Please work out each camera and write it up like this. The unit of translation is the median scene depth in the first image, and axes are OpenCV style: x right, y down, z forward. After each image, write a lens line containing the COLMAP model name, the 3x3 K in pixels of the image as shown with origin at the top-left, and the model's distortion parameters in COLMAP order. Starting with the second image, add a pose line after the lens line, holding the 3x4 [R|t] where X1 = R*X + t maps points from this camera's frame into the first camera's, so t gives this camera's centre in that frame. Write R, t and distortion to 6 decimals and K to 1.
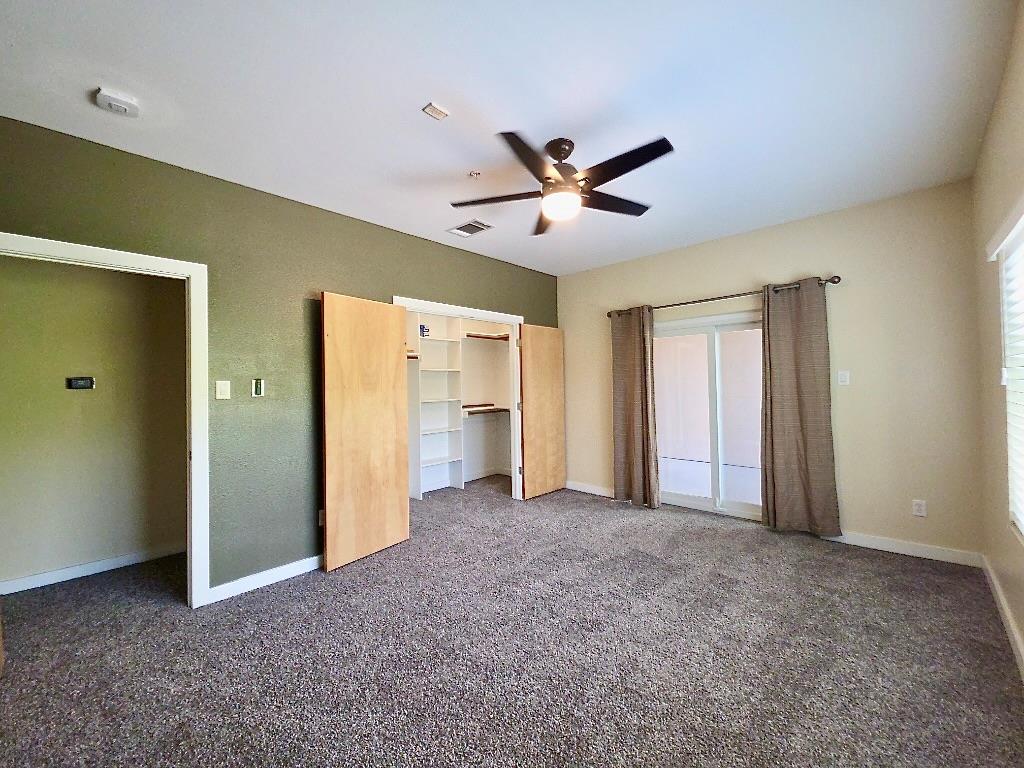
lens RADIAL K [[411.1, 0, 512.7], [0, 411.1, 375.9], [0, 0, 1]] dist [0.008168, -0.000292]
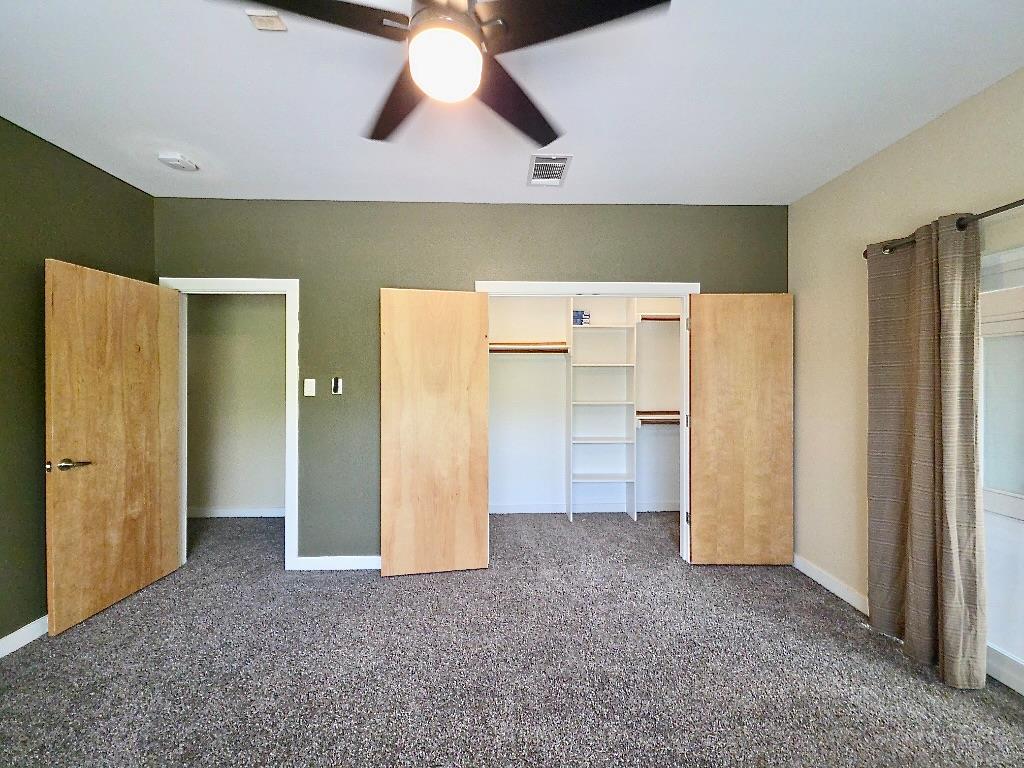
lens RADIAL K [[411.1, 0, 512.7], [0, 411.1, 375.9], [0, 0, 1]] dist [0.008168, -0.000292]
pose [[0.710390, 0.016913, -0.703605, 0.293300], [0.001078, 0.999684, 0.025118, -0.015238], [0.703808, -0.018602, 0.710147, 0.349807]]
